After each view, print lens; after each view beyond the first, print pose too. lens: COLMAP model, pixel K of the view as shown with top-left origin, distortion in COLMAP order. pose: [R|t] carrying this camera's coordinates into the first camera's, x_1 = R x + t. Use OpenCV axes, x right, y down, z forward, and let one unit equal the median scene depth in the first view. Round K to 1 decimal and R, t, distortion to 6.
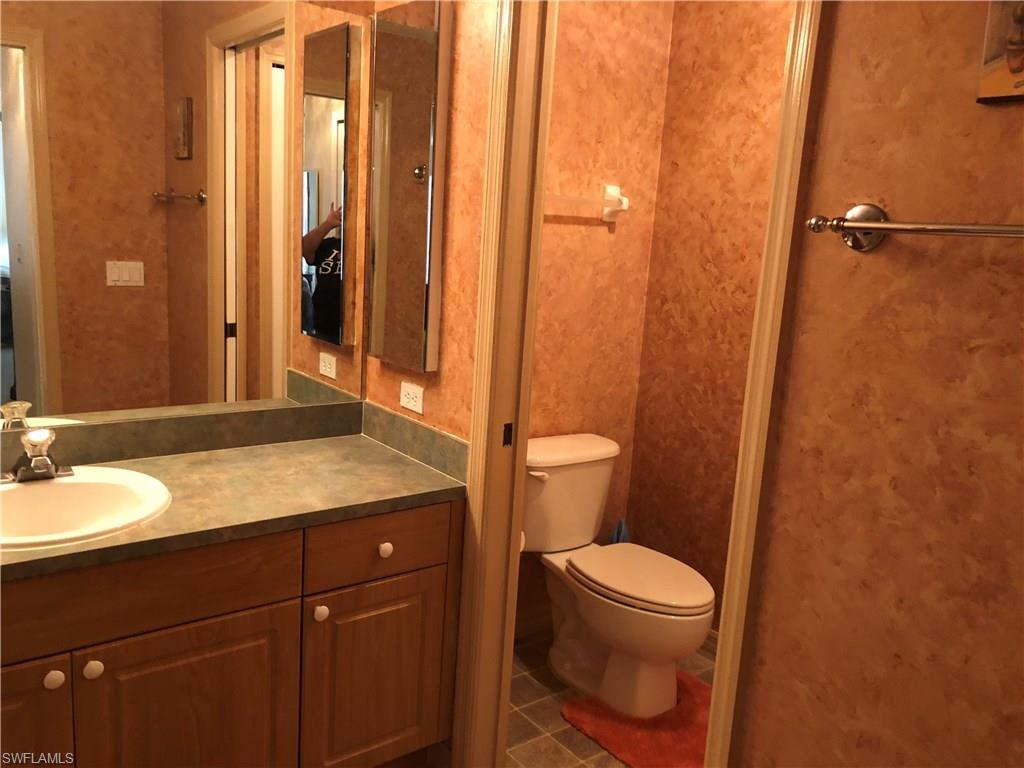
lens RADIAL K [[839.0, 0, 518.9], [0, 839.0, 379.2], [0, 0, 1]] dist [0.069190, -0.097413]
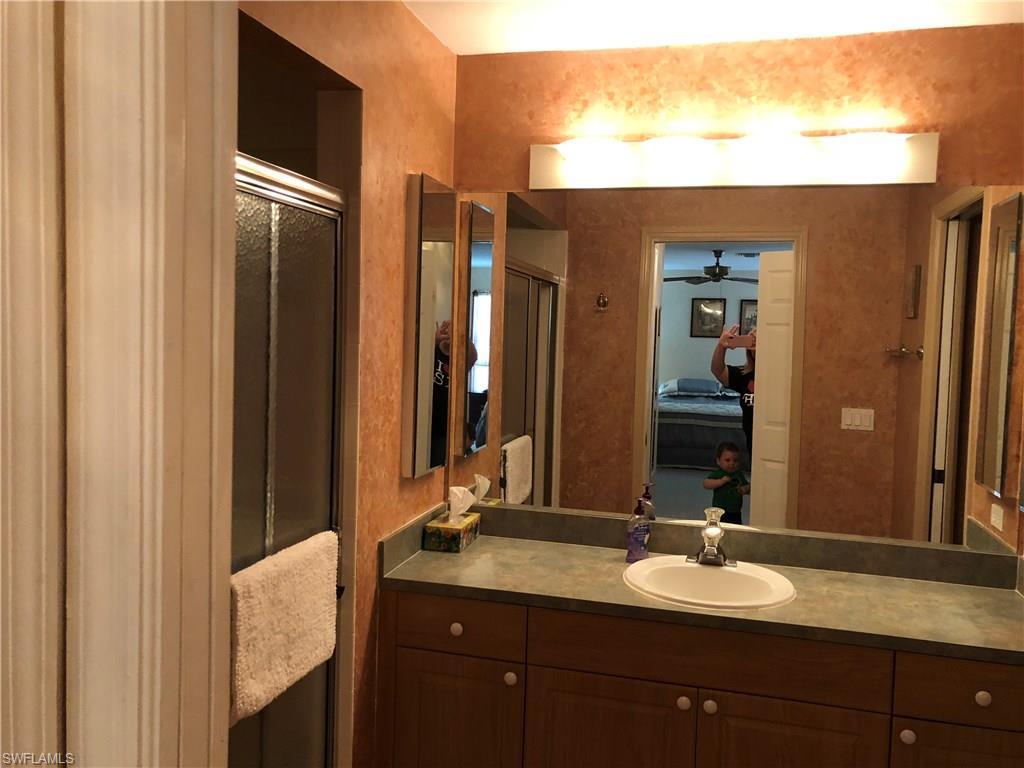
lens RADIAL K [[839.0, 0, 507.2], [0, 839.0, 383.4], [0, 0, 1]] dist [0.069190, -0.097413]
pose [[0.610794, 0.007464, -0.791754, 0.254436], [-0.138374, 0.985573, -0.097457, 0.007434], [0.779604, 0.169085, 0.603016, -0.105468]]
